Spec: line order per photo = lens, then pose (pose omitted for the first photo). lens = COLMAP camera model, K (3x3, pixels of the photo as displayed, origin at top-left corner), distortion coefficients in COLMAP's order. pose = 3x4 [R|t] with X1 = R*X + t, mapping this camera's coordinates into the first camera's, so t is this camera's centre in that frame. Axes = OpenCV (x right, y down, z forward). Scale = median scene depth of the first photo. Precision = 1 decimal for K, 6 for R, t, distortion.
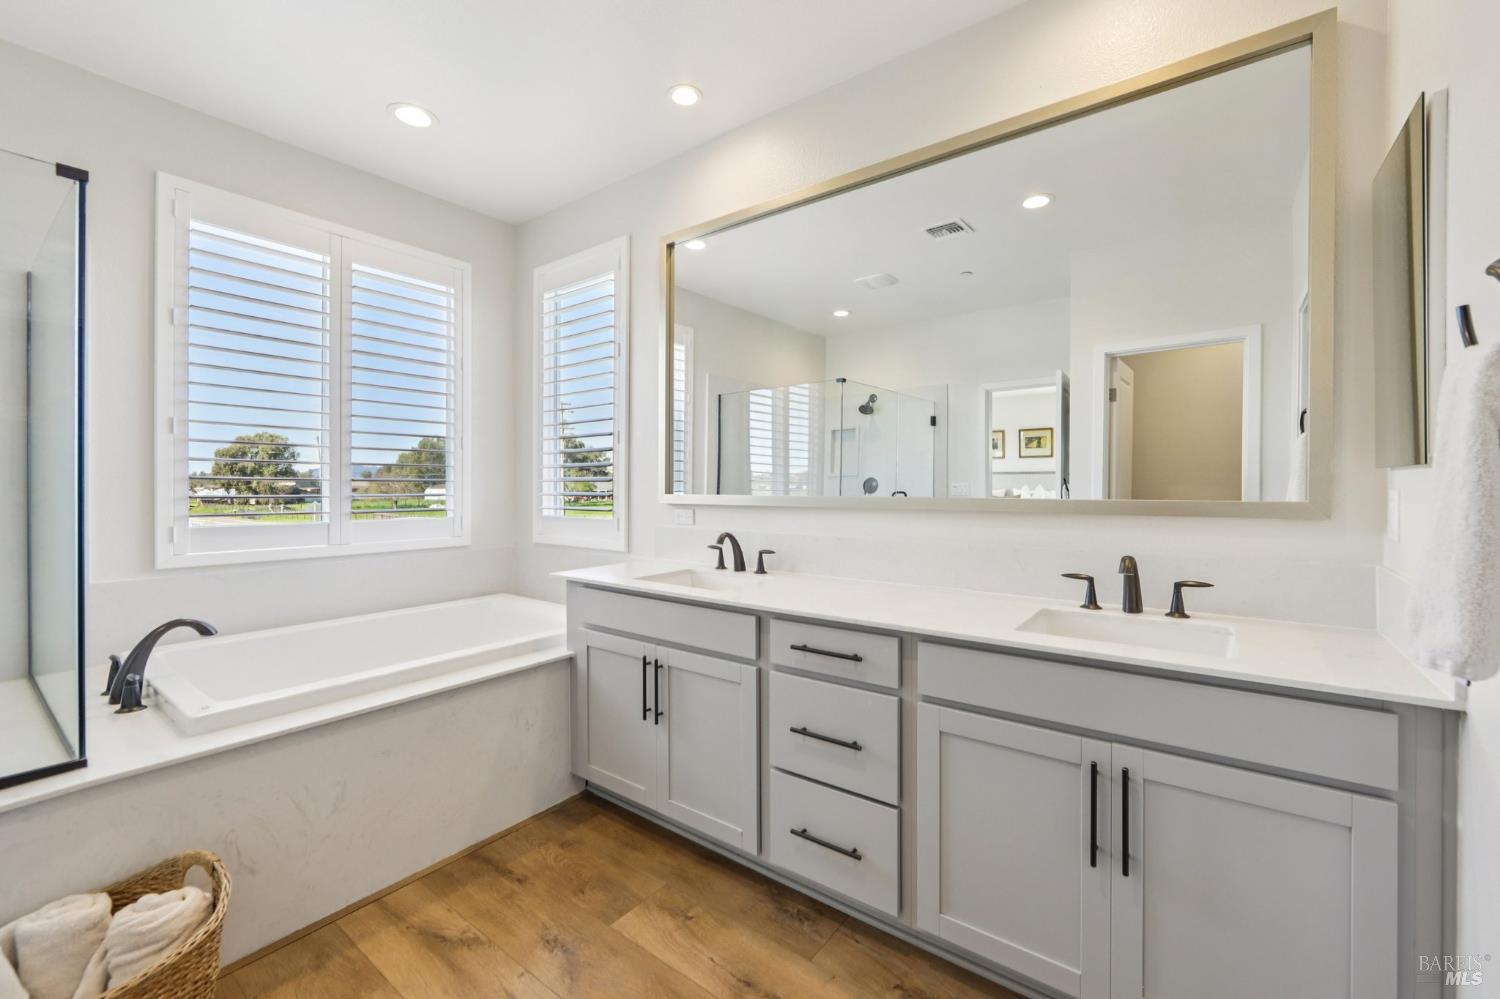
lens RADIAL K [[606.0, 0, 766.3], [0, 606.0, 494.2], [0, 0, 1]] dist [-0.012362, 0.000258]
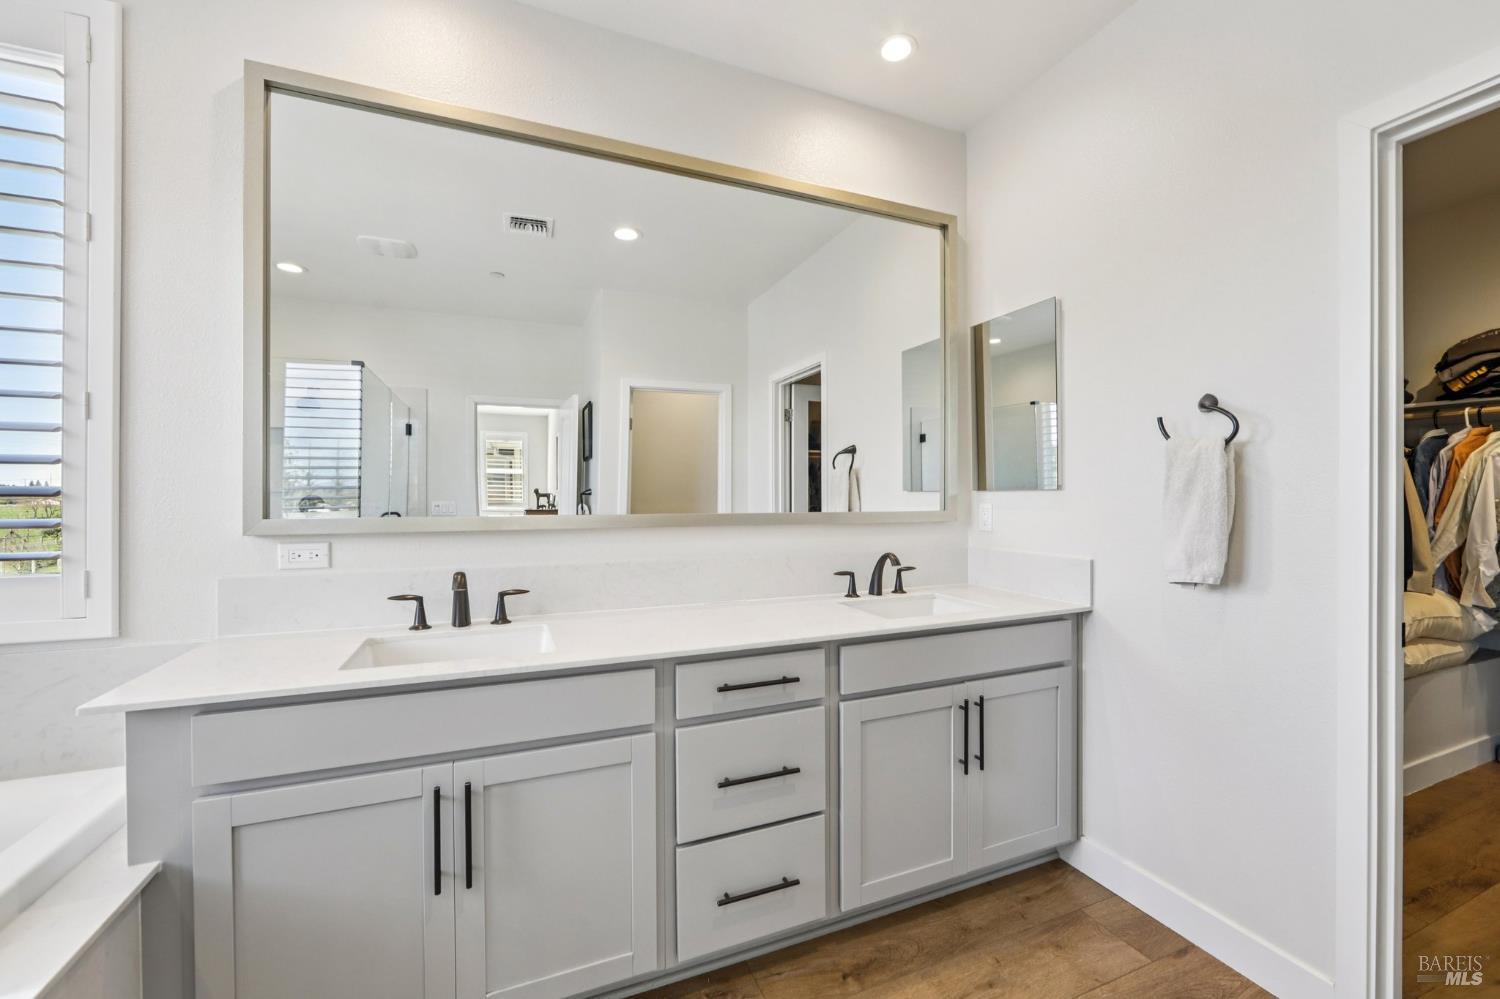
lens RADIAL K [[616.5, 0, 785.0], [0, 616.5, 492.5], [0, 0, 1]] dist [-0.026507, 0.000111]
pose [[0.513019, 0.005438, 0.858360, -0.634482], [0.019927, 0.999635, -0.018243, -0.012131], [-0.858146, 0.026464, 0.512724, 0.435977]]
